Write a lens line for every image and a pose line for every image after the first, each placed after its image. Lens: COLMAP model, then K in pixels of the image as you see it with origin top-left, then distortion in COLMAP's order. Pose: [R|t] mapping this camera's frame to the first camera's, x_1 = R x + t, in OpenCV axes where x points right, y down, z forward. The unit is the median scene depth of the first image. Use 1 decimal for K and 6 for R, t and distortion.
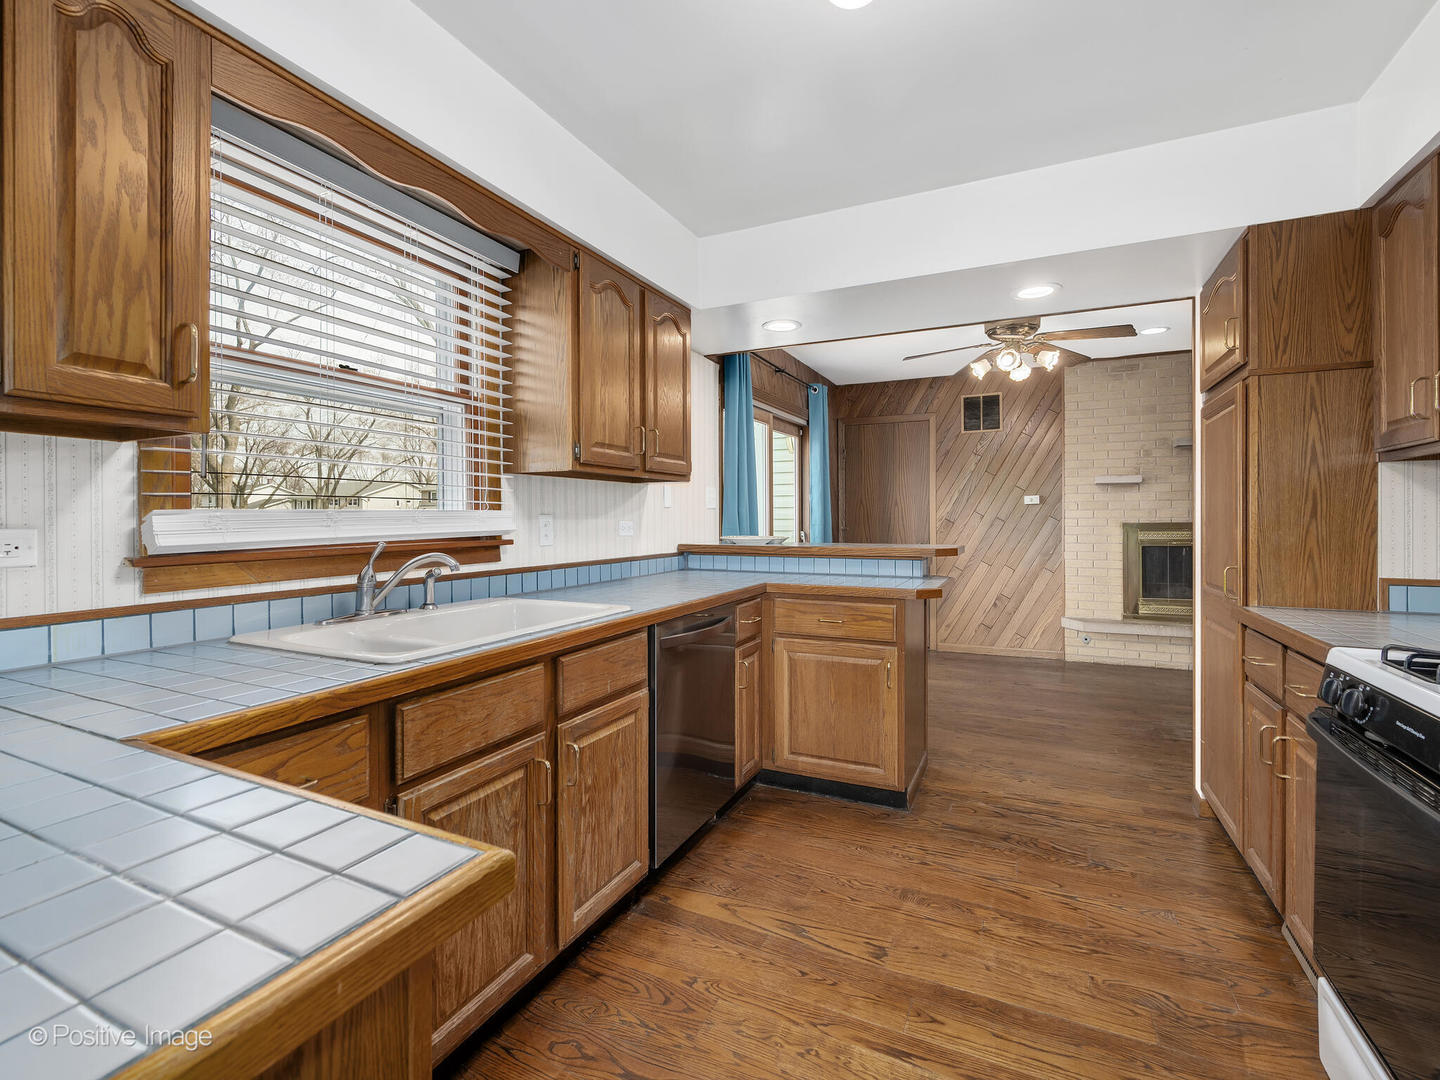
lens RADIAL K [[658.4, 0, 723.8], [0, 658.4, 516.4], [0, 0, 1]] dist [-0.000423, -0.000050]
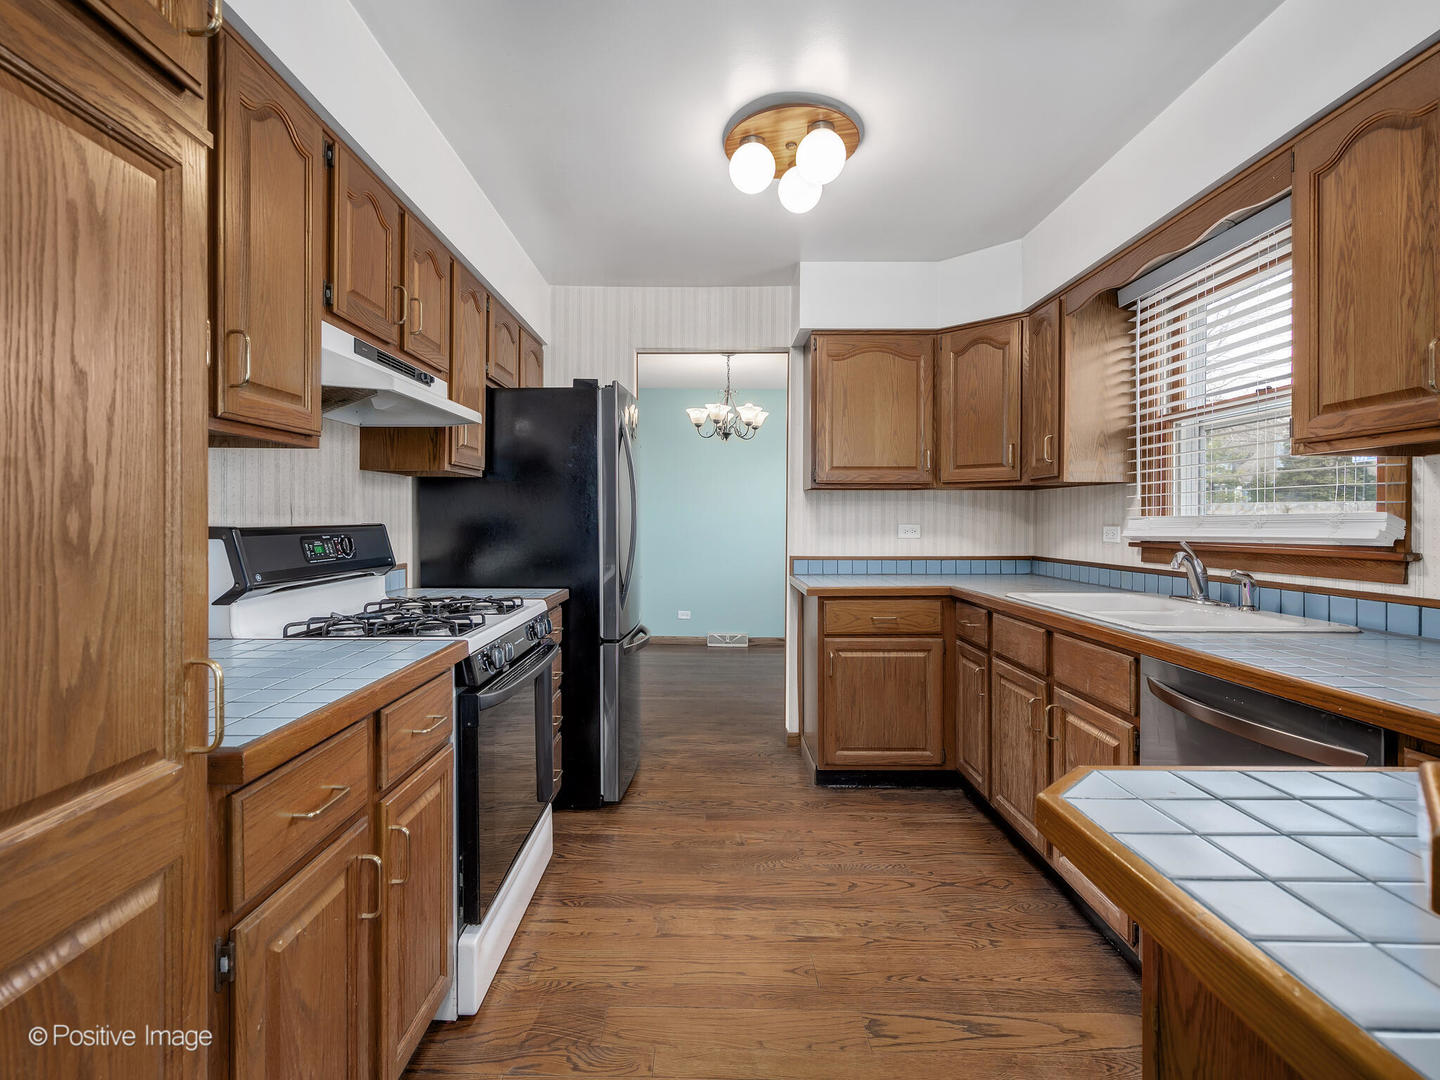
lens RADIAL K [[672.9, 0, 694.4], [0, 672.9, 519.2], [0, 0, 1]] dist [-0.000043, -0.000045]
pose [[-0.914186, -0.003873, -0.405275, 0.810732], [-0.002160, 0.999987, -0.004683, 0.005013], [0.405288, -0.003406, -0.914183, 1.710647]]
